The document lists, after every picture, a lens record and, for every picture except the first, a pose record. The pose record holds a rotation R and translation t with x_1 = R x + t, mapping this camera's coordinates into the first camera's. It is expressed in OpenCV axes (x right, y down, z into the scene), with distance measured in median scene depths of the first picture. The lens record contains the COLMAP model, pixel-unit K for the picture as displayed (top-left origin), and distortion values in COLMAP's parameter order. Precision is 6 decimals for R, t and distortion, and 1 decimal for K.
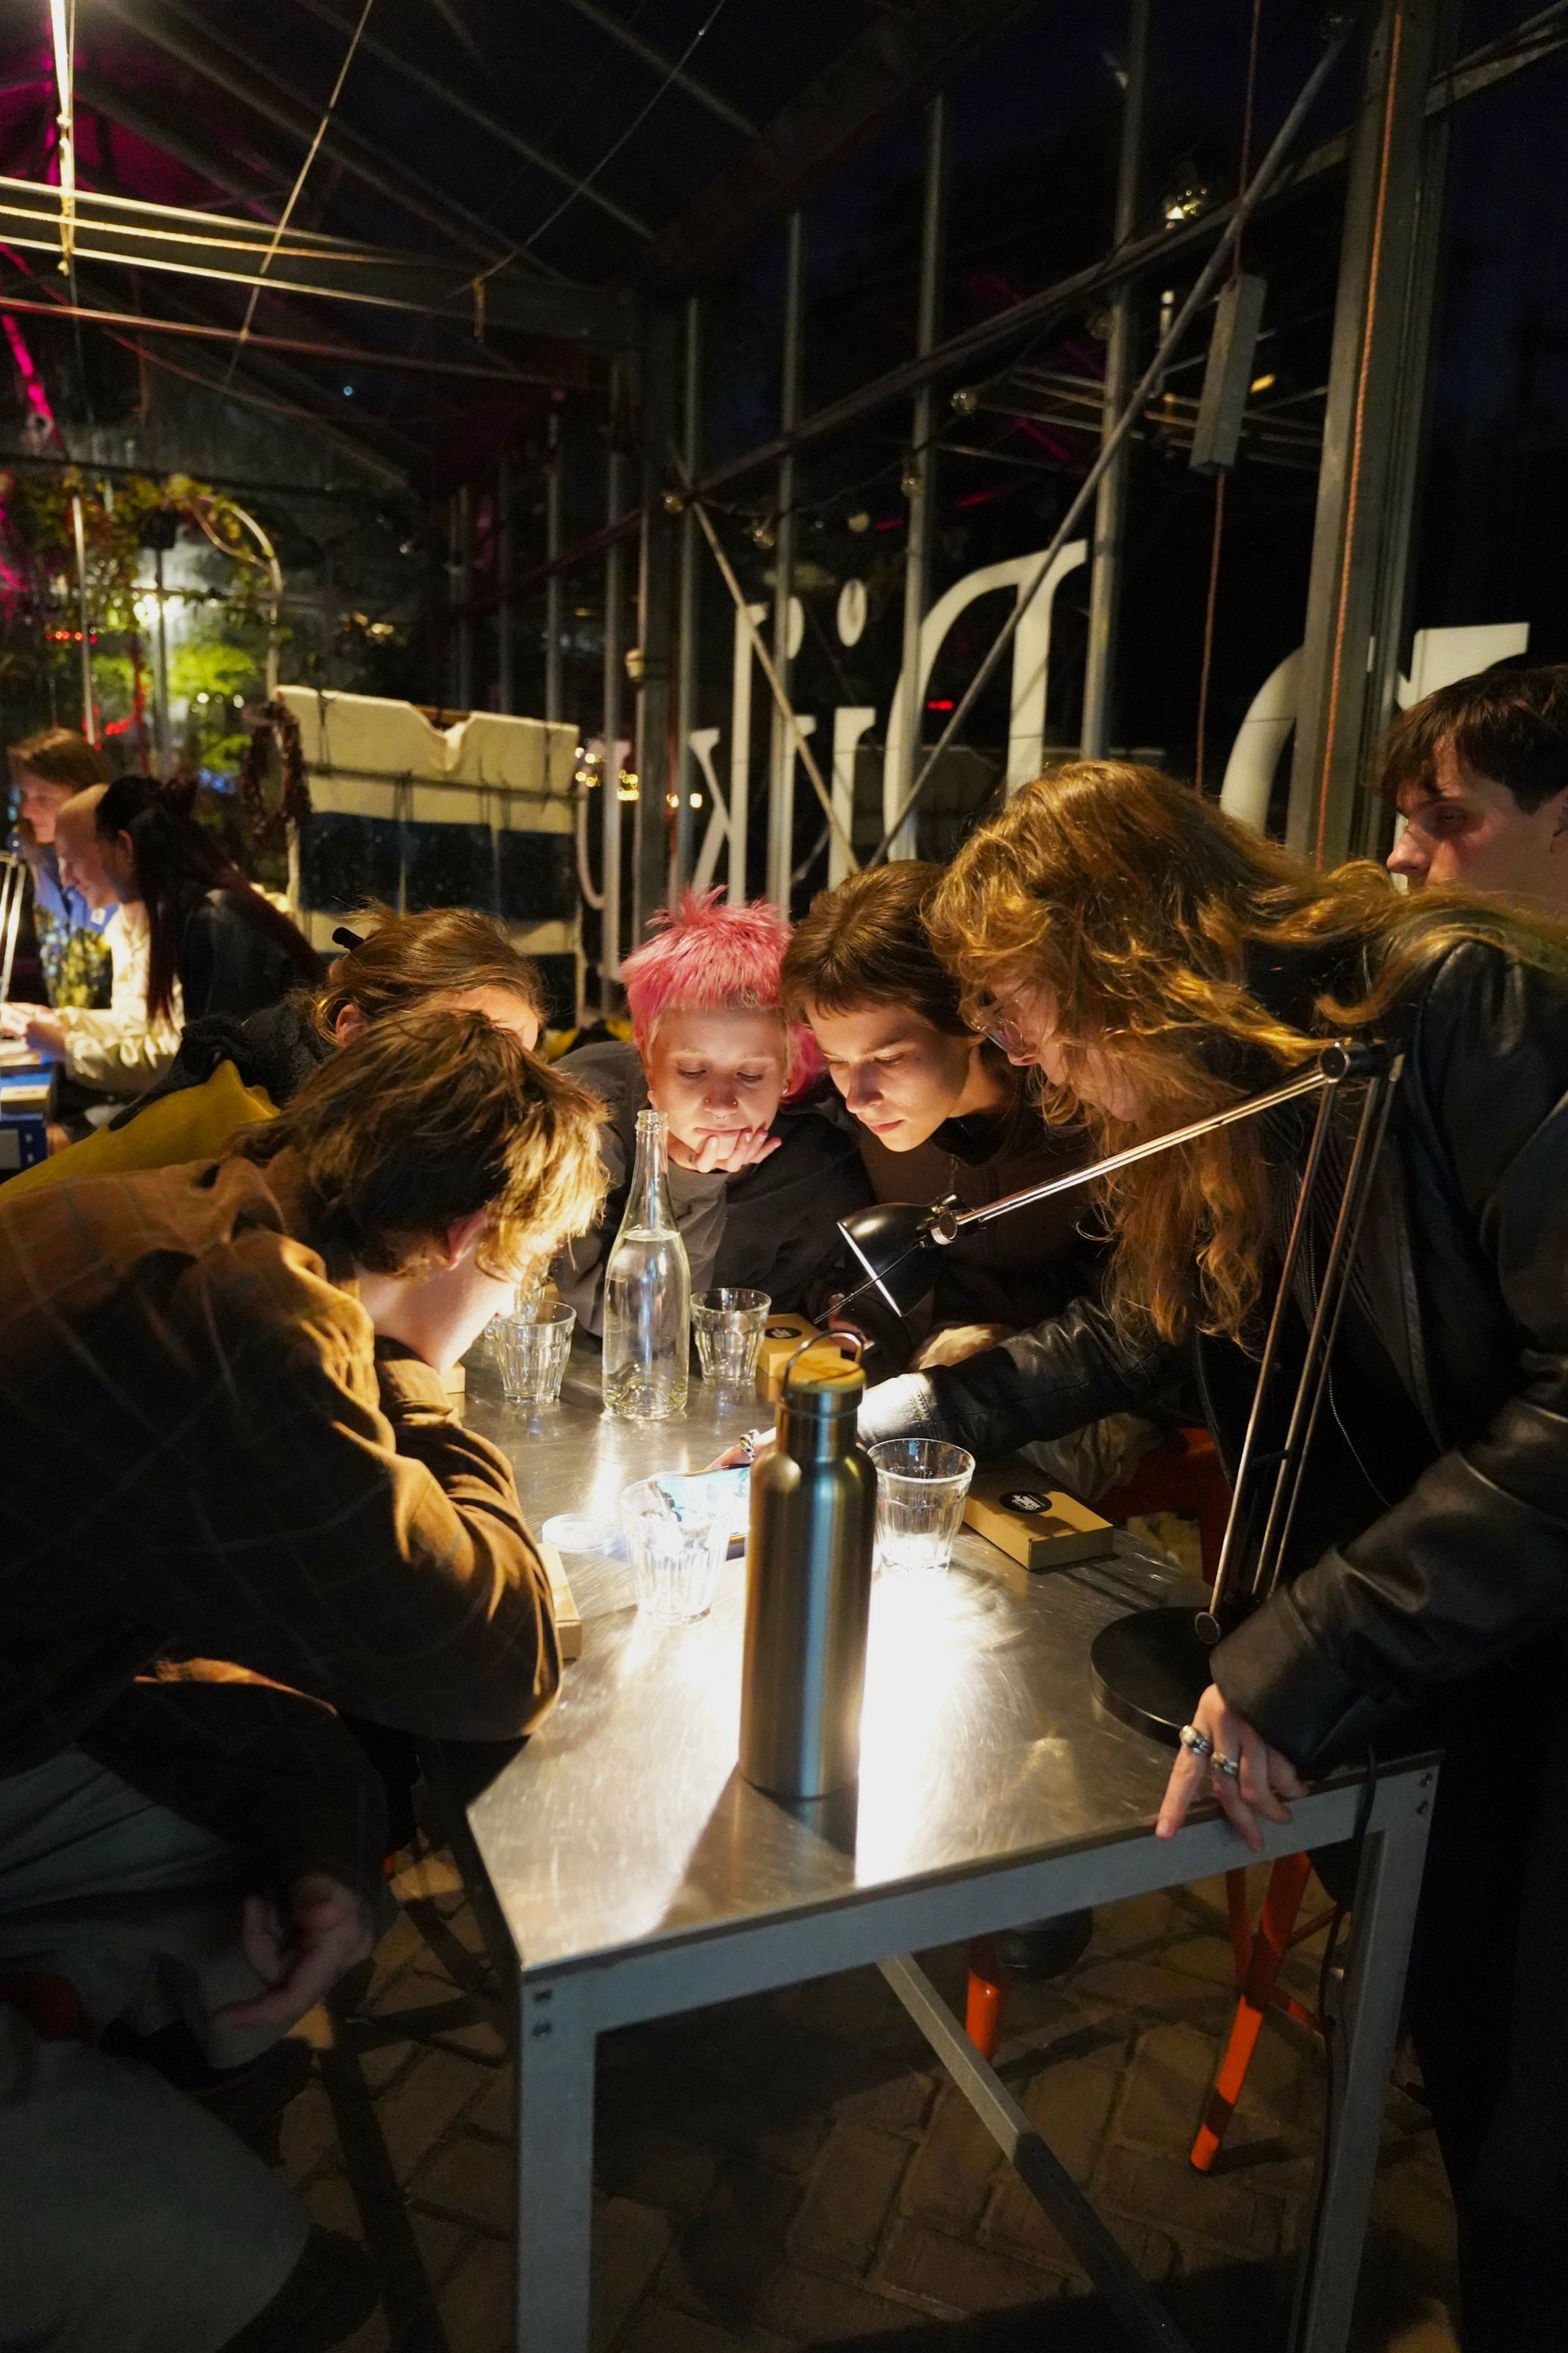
lens RADIAL K [[1666.1, 0, 784.0], [0, 1666.1, 1176.5], [0, 0, 1]] dist [-0.000653, 0.046875]
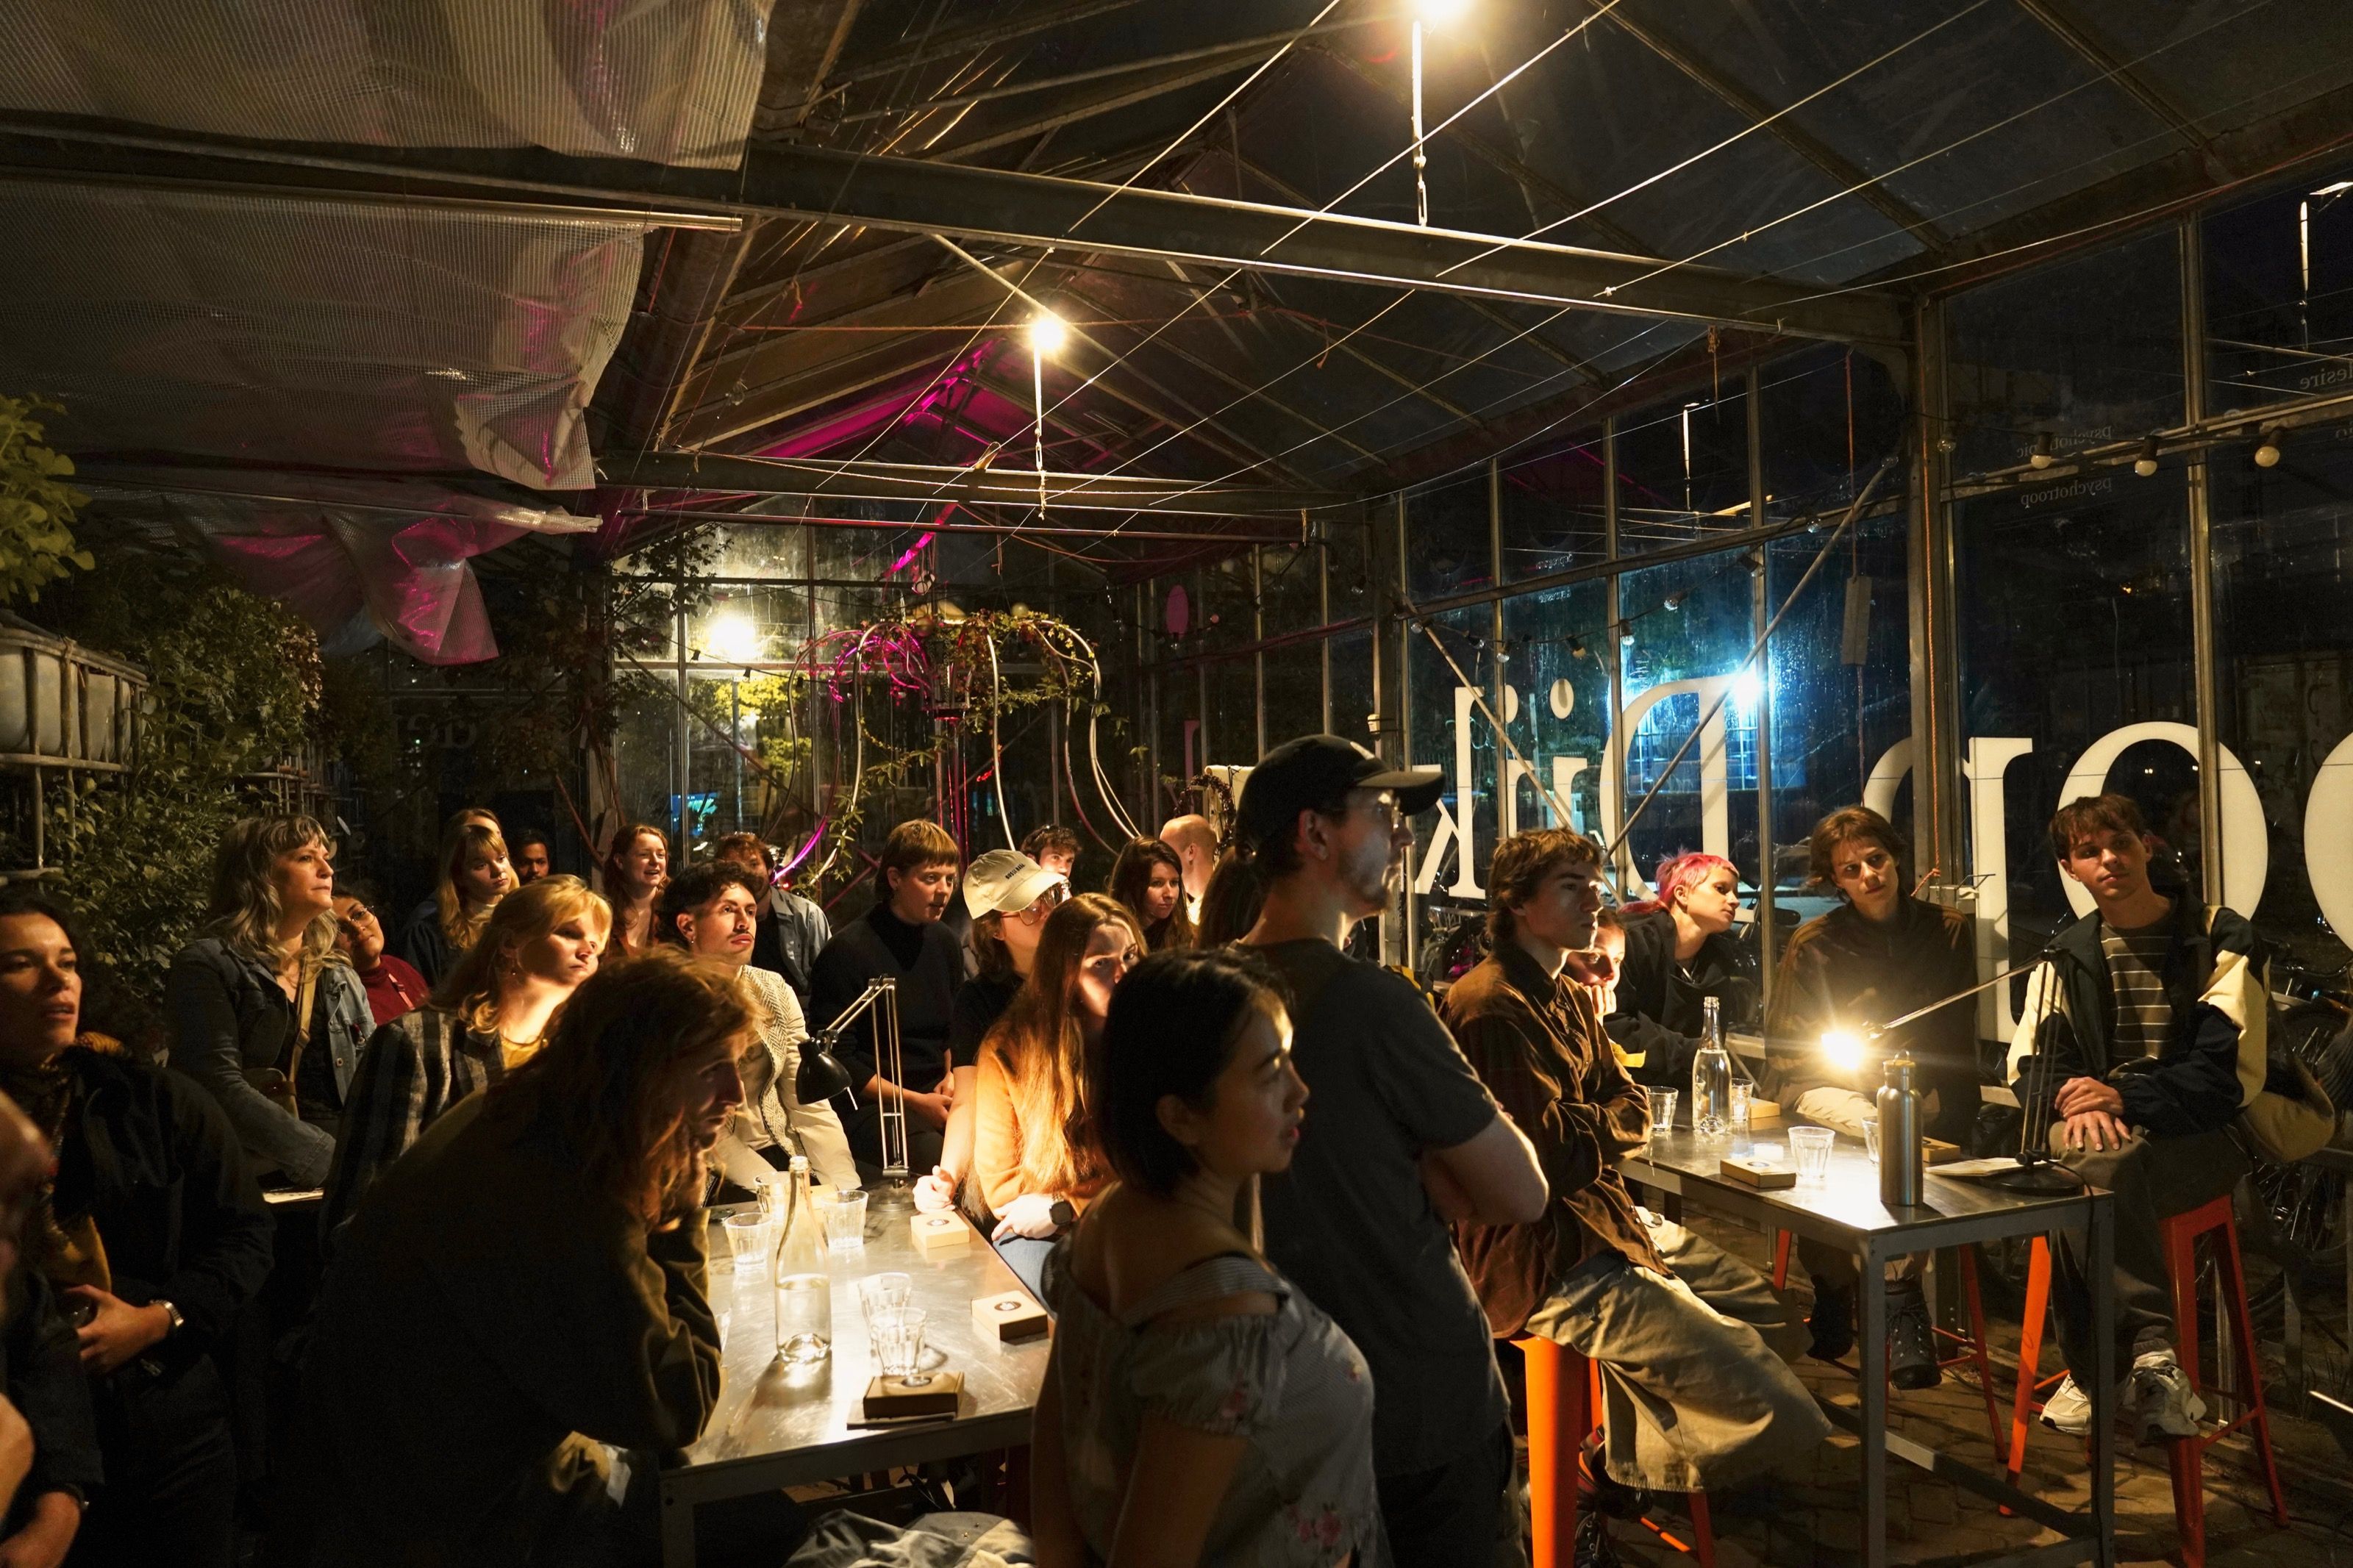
lens RADIAL K [[1666.1, 0, 1176.5], [0, 1666.1, 784.0], [0, 0, 1]] dist [-0.000653, 0.046875]
pose [[0.998152, -0.052311, -0.030925, -0.263212], [0.044877, 0.977672, -0.205287, 0.041440], [0.040973, 0.203519, 0.978213, -0.498982]]
